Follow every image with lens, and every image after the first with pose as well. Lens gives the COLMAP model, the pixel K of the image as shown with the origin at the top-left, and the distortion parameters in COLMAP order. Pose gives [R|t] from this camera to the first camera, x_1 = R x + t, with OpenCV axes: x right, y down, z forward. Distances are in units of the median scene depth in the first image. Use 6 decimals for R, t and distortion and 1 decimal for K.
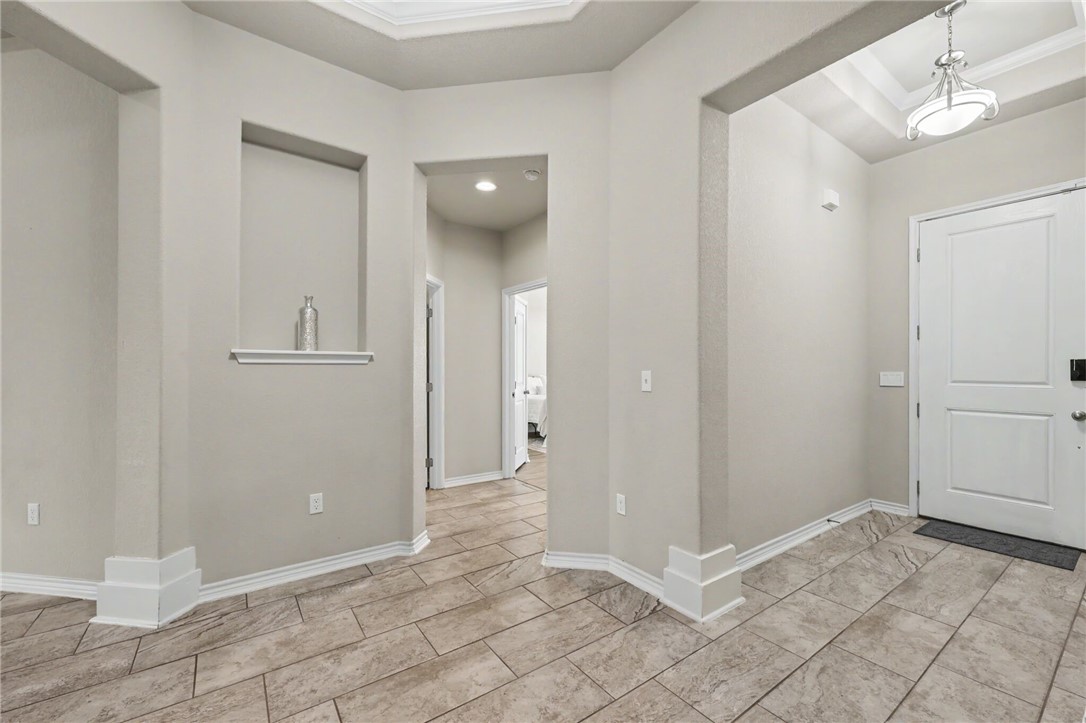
lens RADIAL K [[432.6, 0, 542.5], [0, 432.6, 359.8], [0, 0, 1]] dist [-0.002127, -0.000064]
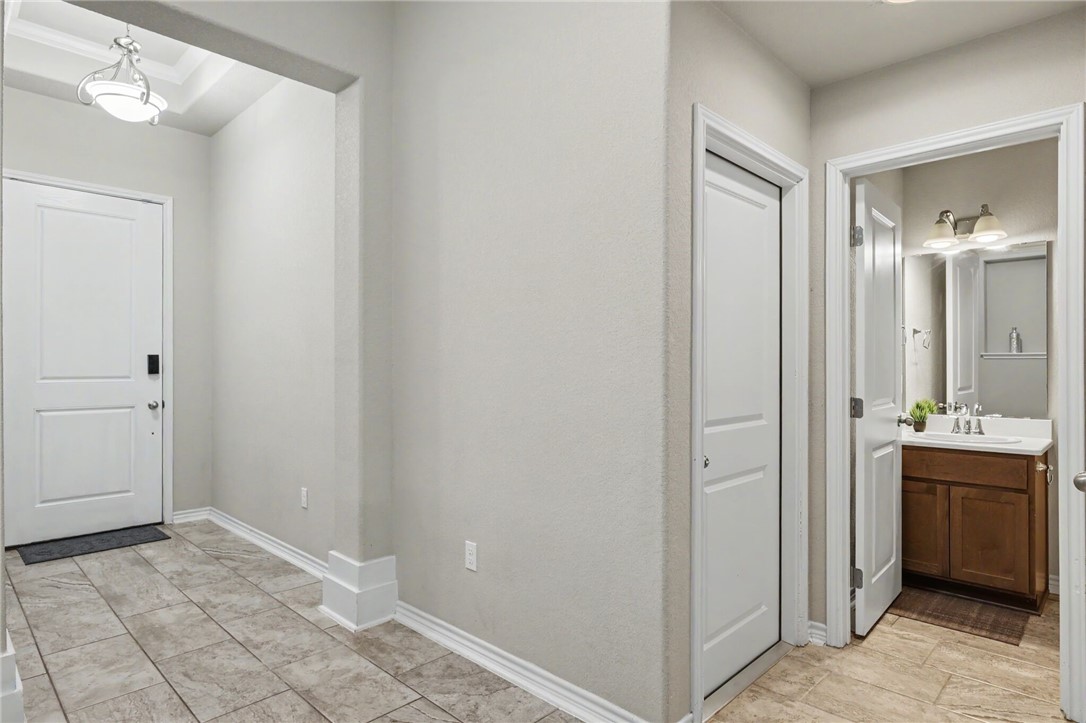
lens RADIAL K [[610.4, 0, 546.0], [0, 610.4, 364.7], [0, 0, 1]] dist [-0.001612, -0.000008]
pose [[-0.177914, 0.000786, 0.984046, -0.611903], [-0.023168, 0.999719, -0.004987, 0.010630], [-0.983773, -0.023686, -0.177846, 0.347260]]
